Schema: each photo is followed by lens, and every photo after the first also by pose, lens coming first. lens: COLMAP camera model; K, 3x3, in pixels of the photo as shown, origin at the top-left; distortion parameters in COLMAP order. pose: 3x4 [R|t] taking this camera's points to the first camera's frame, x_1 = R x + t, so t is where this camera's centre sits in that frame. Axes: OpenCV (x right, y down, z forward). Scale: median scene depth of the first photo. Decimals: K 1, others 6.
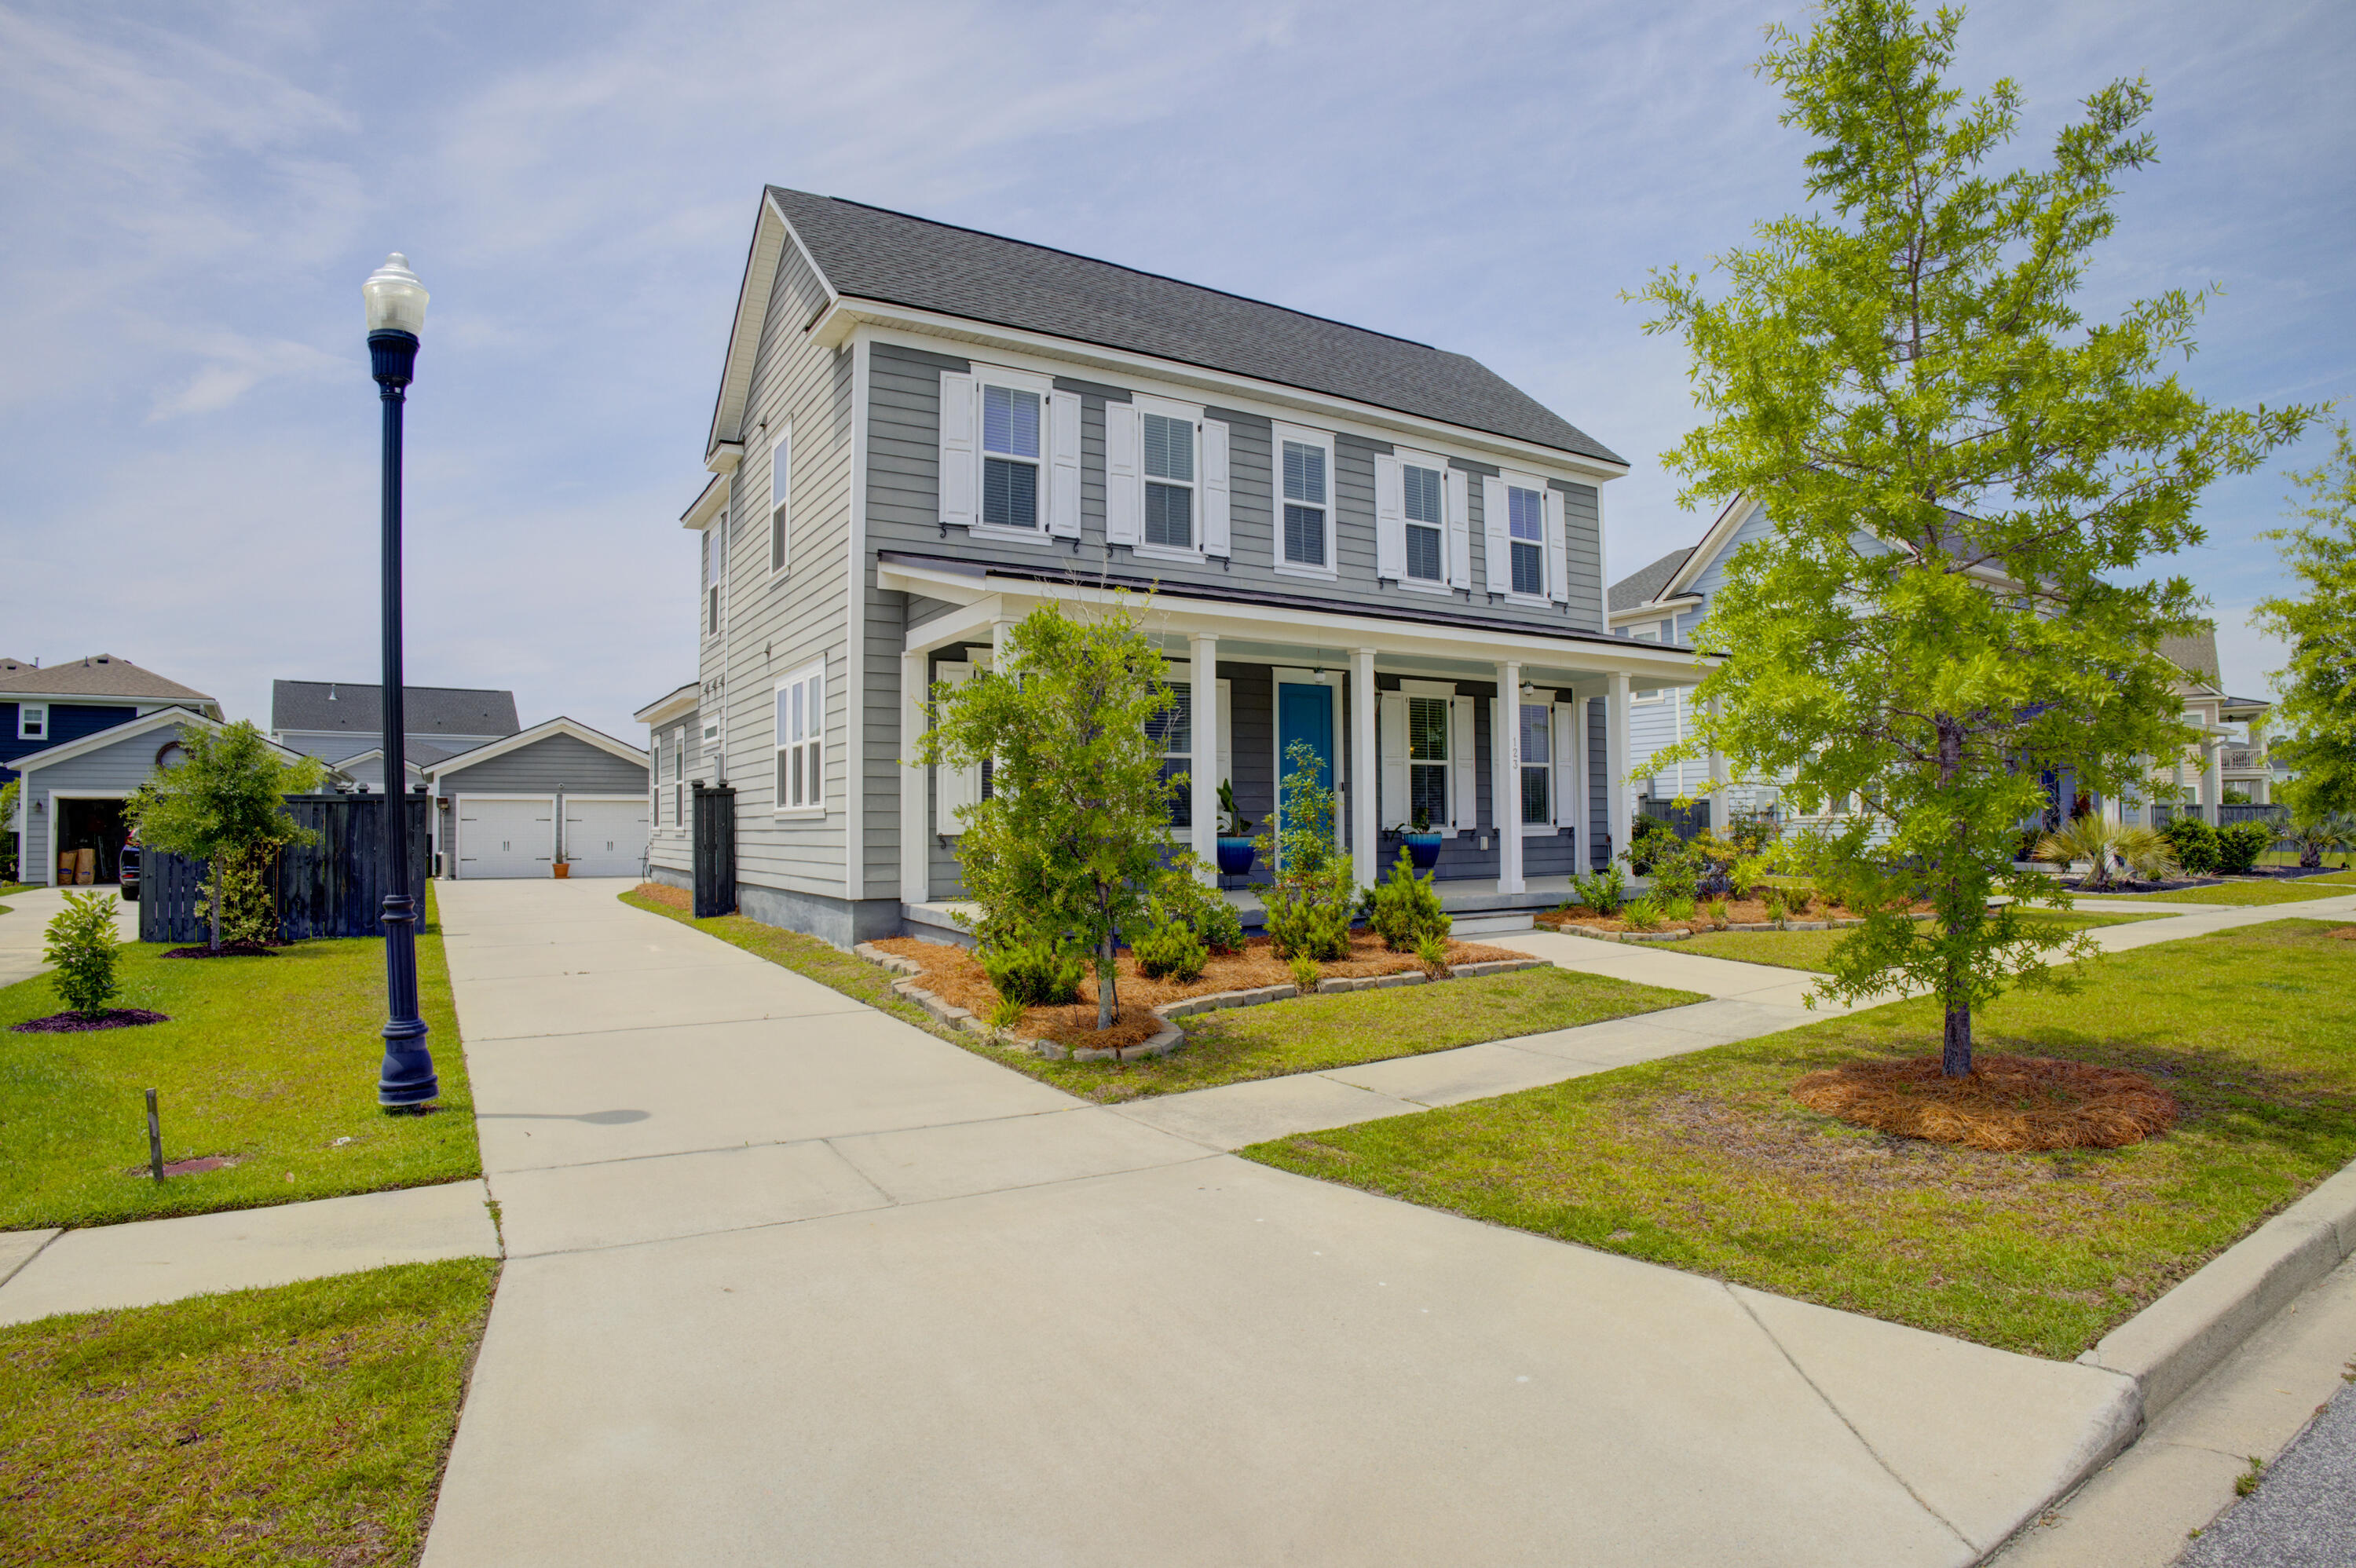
lens RADIAL K [[1254.0, 0, 1172.8], [0, 1254.0, 783.6], [0, 0, 1]] dist [-0.145849, 0.042447]
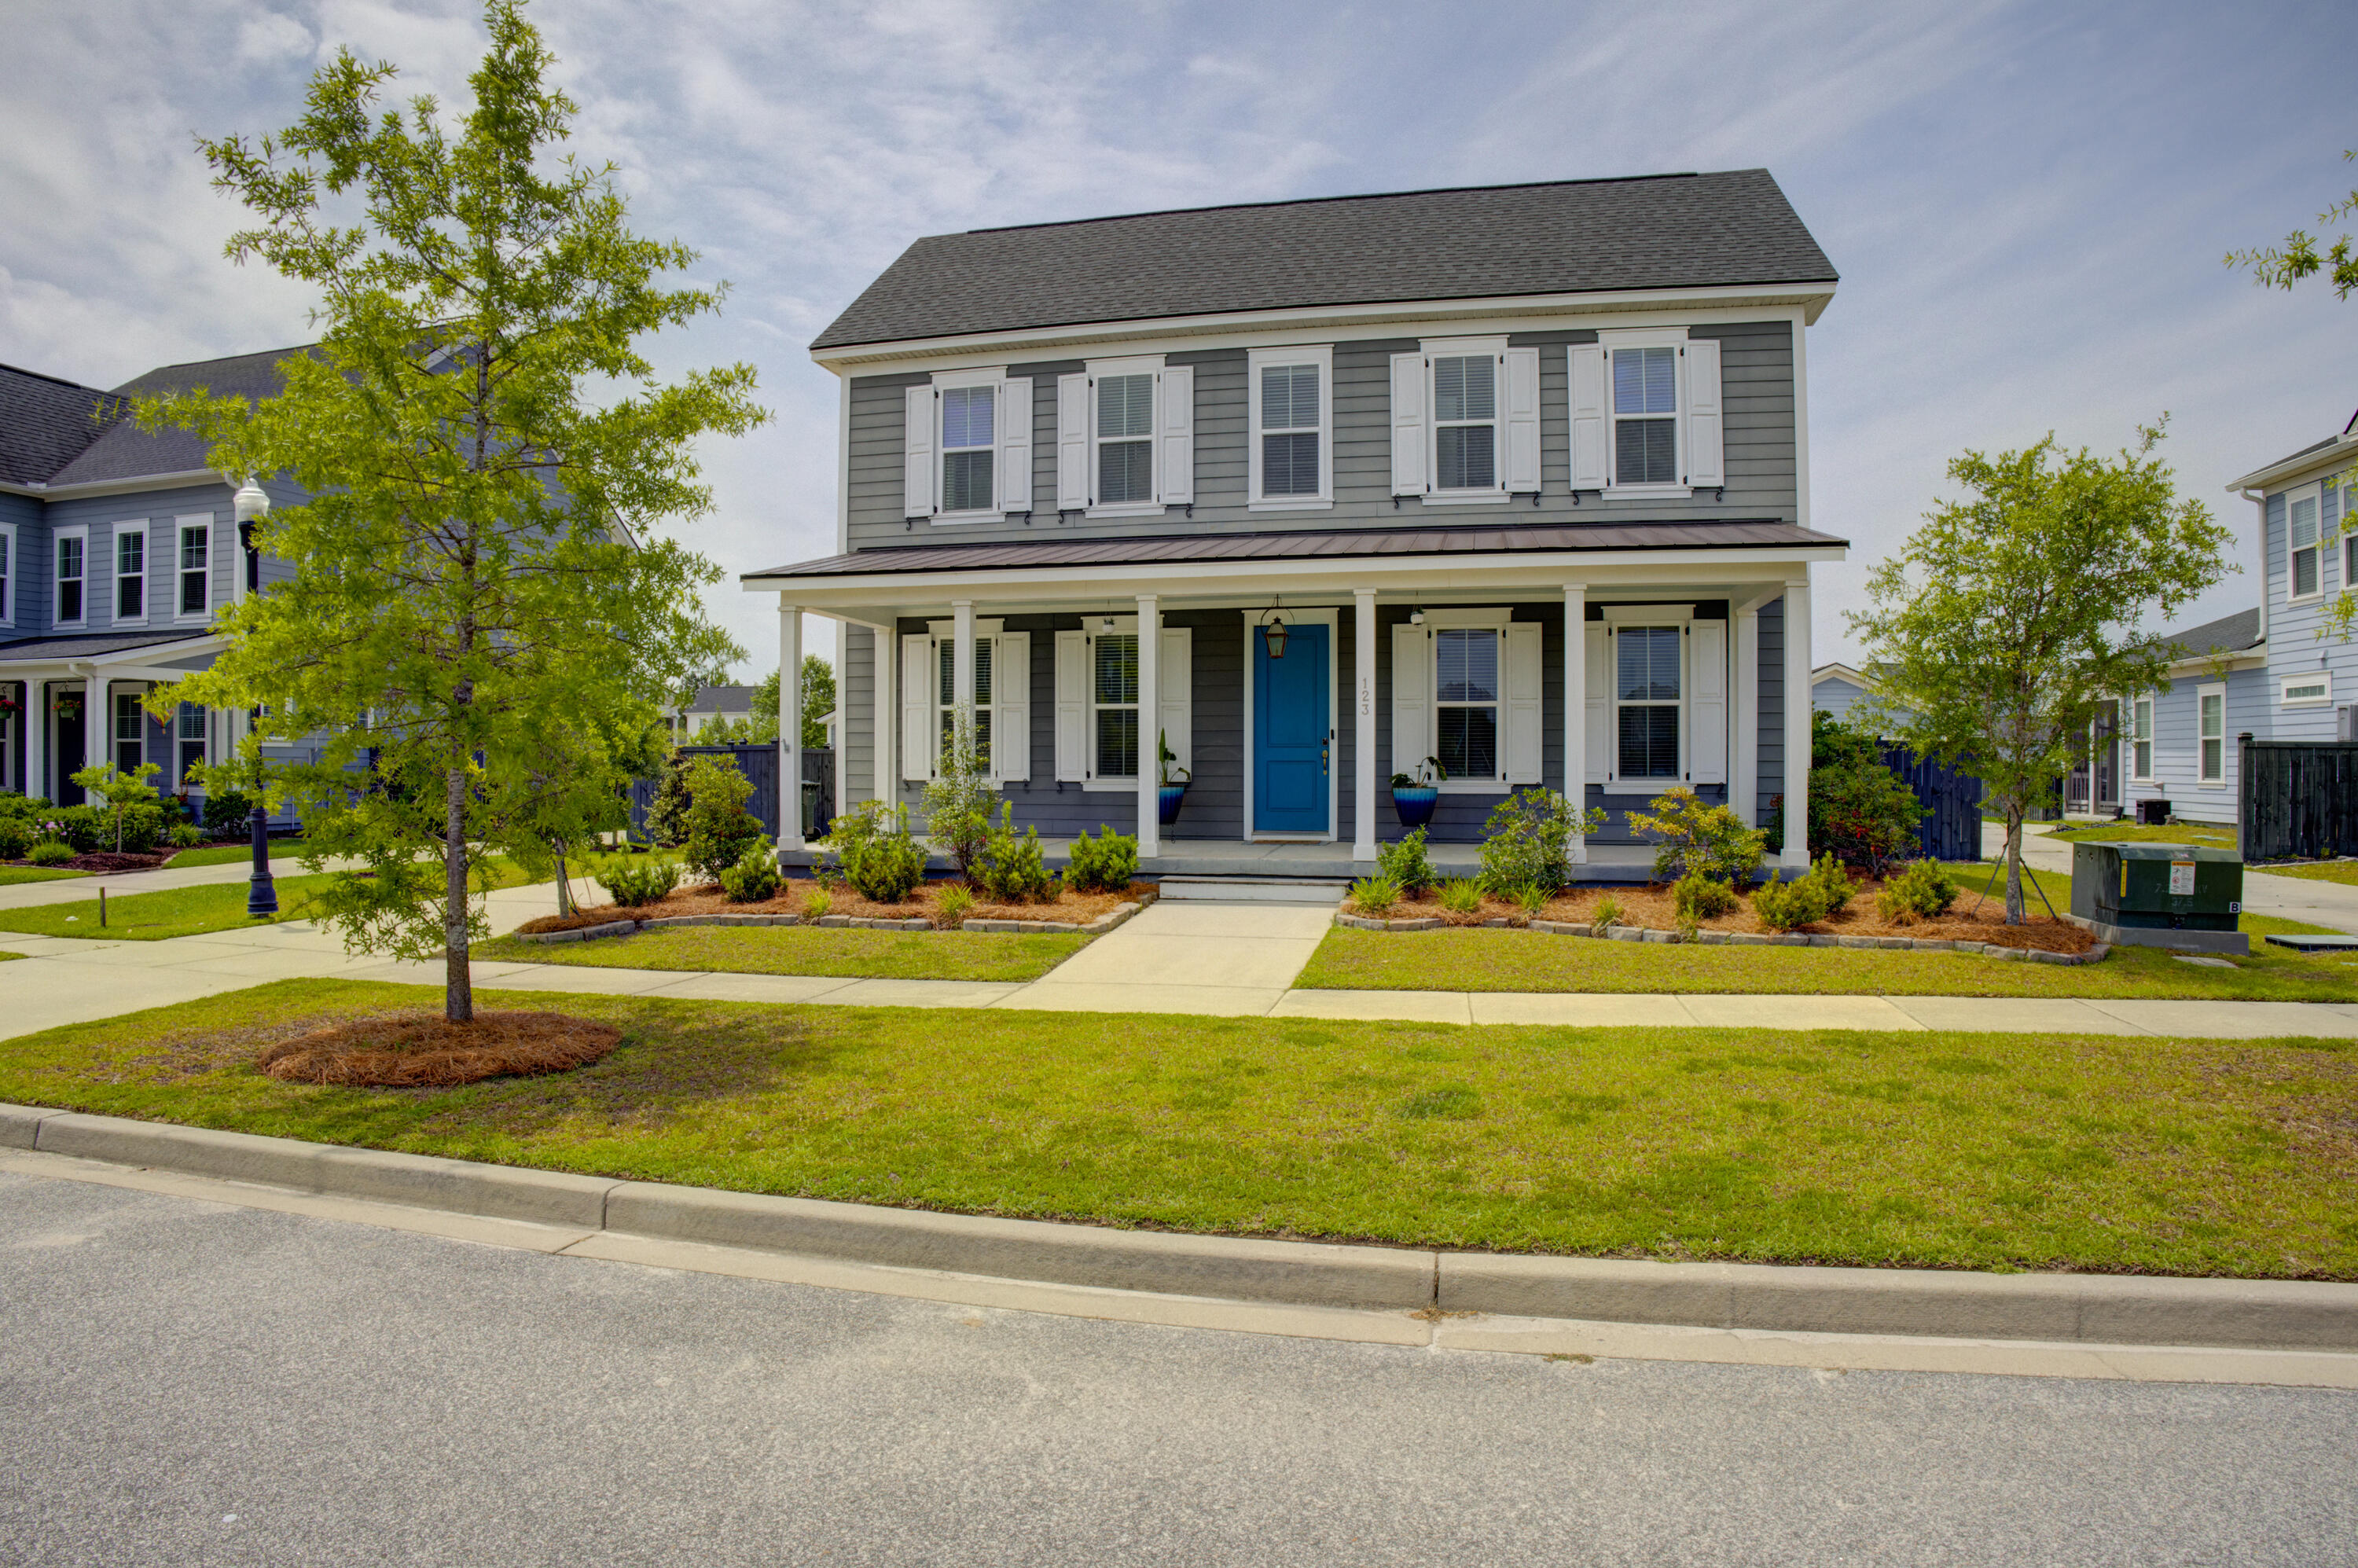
lens RADIAL K [[1294.1, 0, 1179.0], [0, 1294.1, 784.0], [0, 0, 1]] dist [-0.141303, 0.044759]
pose [[0.717388, 0.011258, -0.696583, 0.750967], [0.012504, 0.999500, 0.029032, 0.010604], [0.696562, -0.029537, 0.716889, 0.261571]]
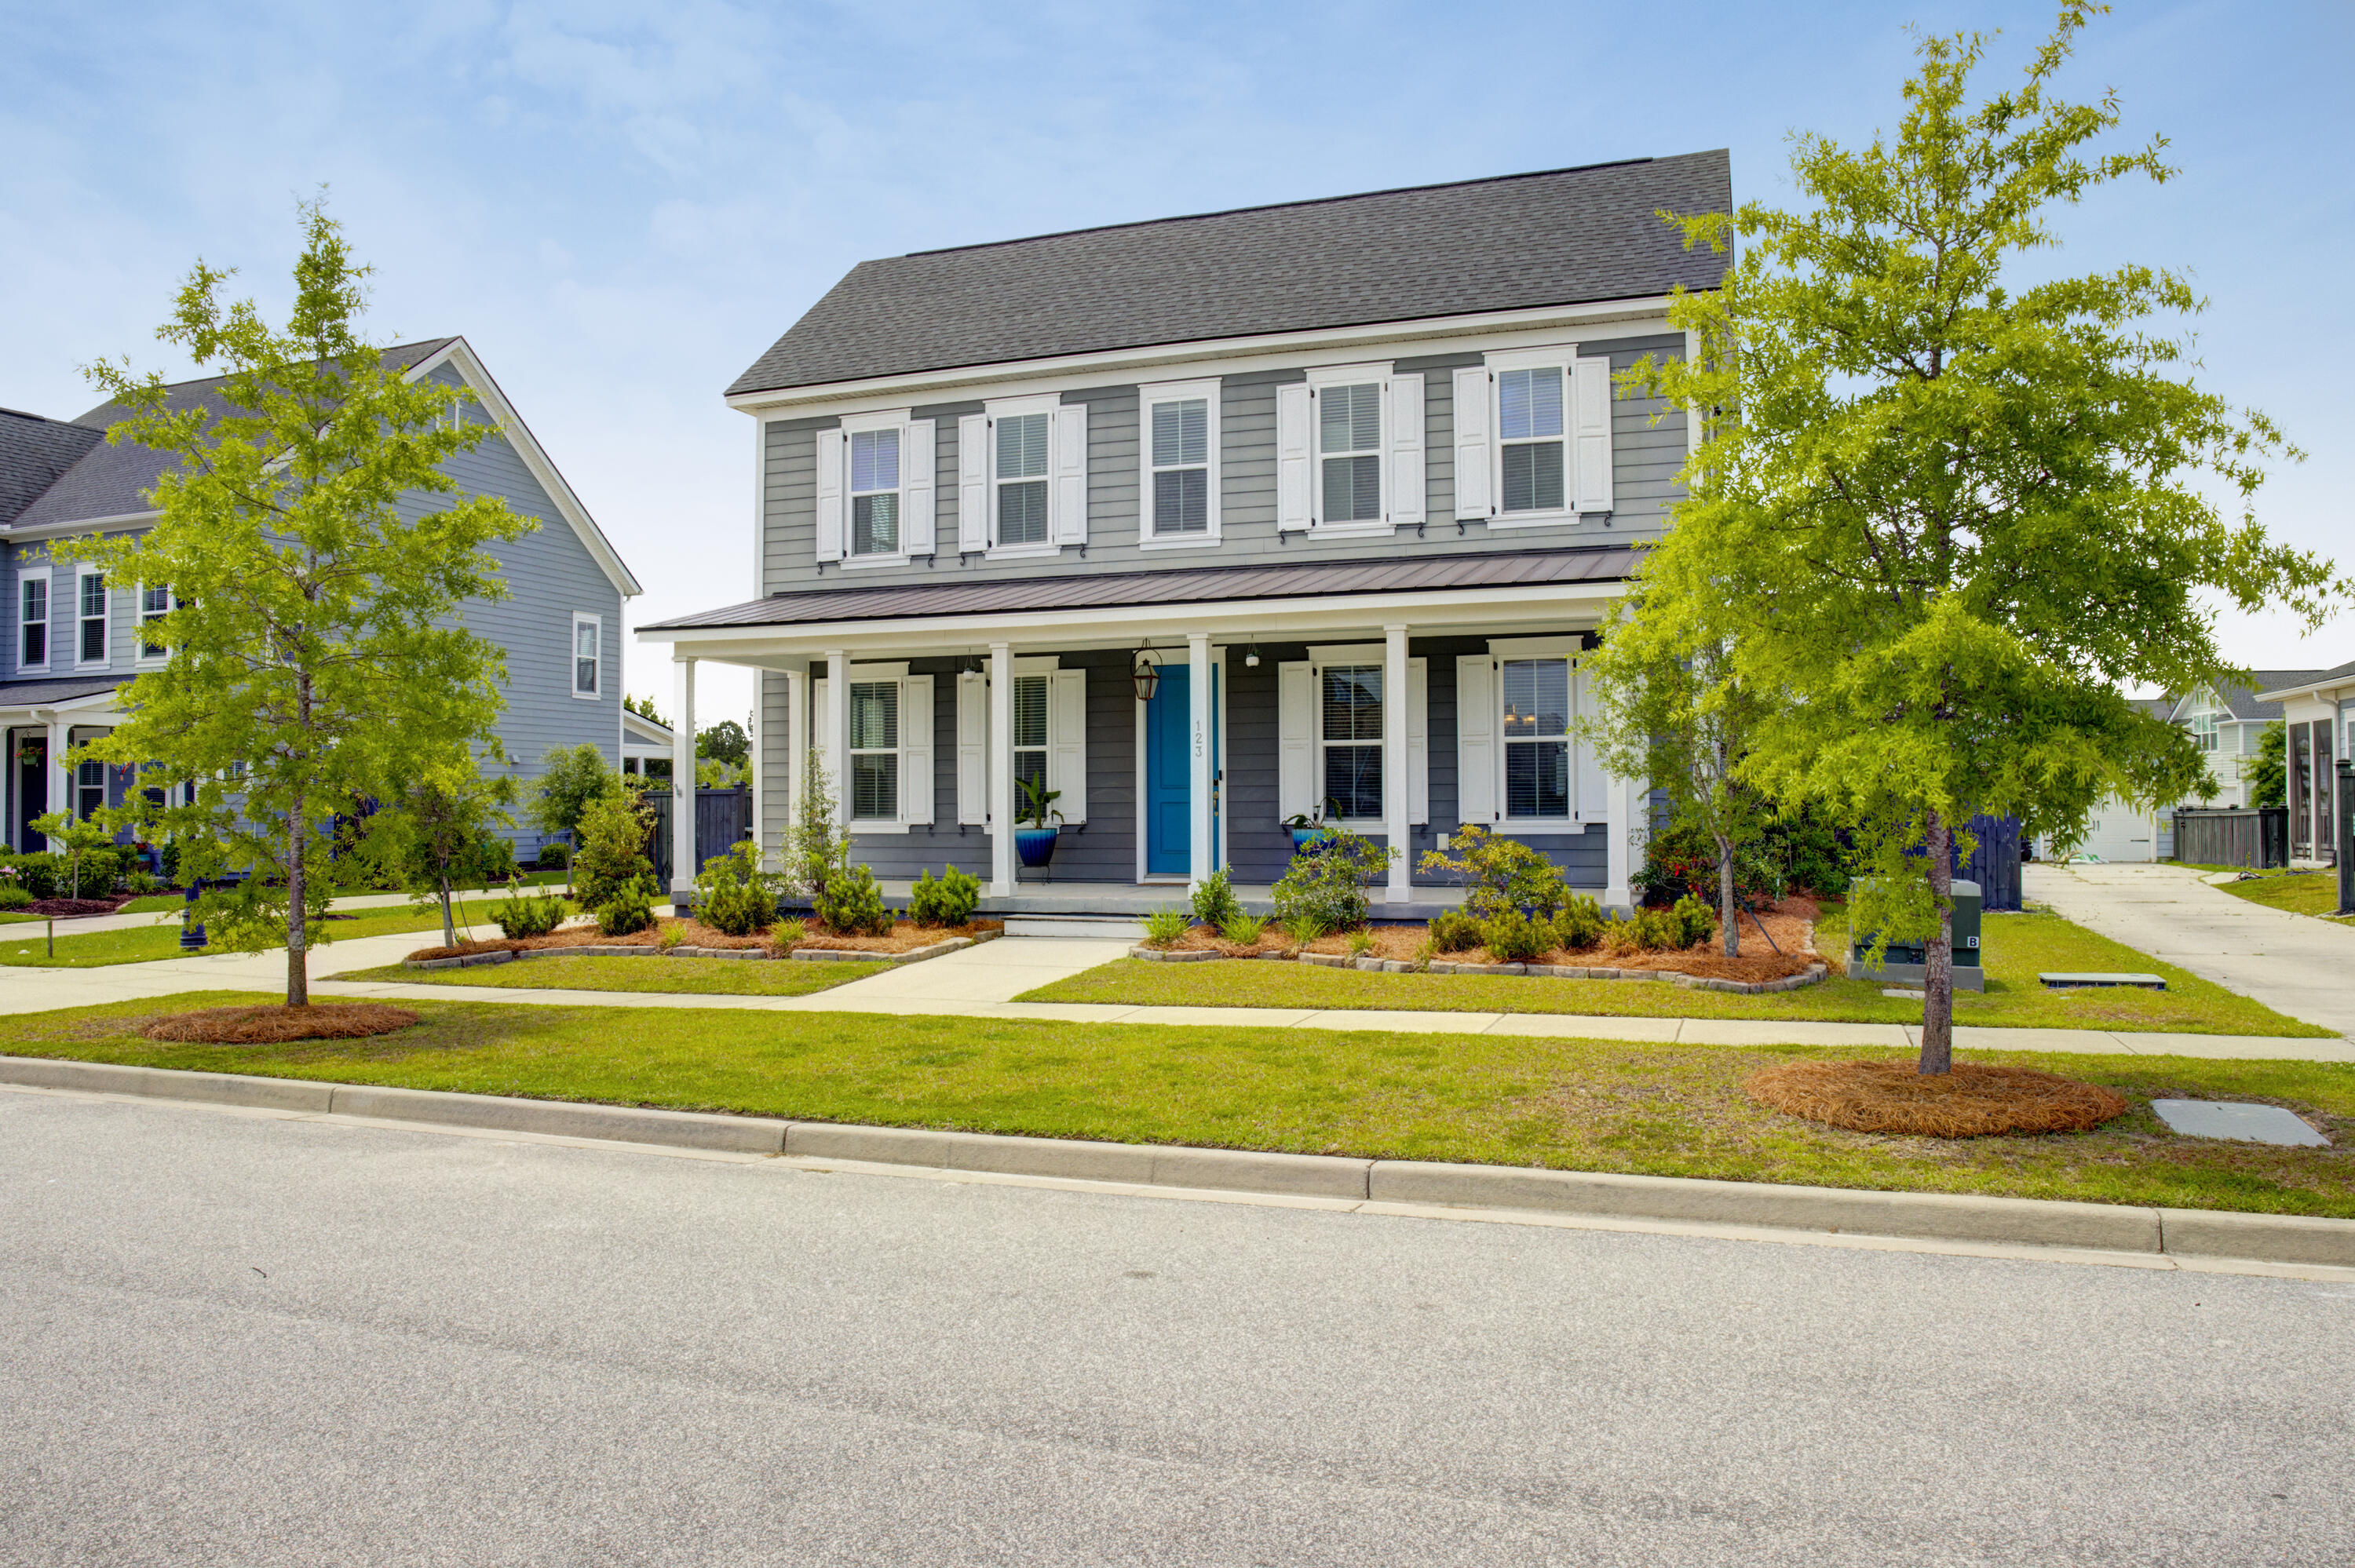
lens RADIAL K [[1631.6, 0, 1181.1], [0, 1631.6, 801.1], [0, 0, 1]] dist [-0.120530, 0.057098]
pose [[0.625172, -0.007551, -0.780450, 1.089802], [0.019581, 0.999790, 0.006012, 0.014303], [0.780241, -0.019041, 0.625189, 0.261291]]
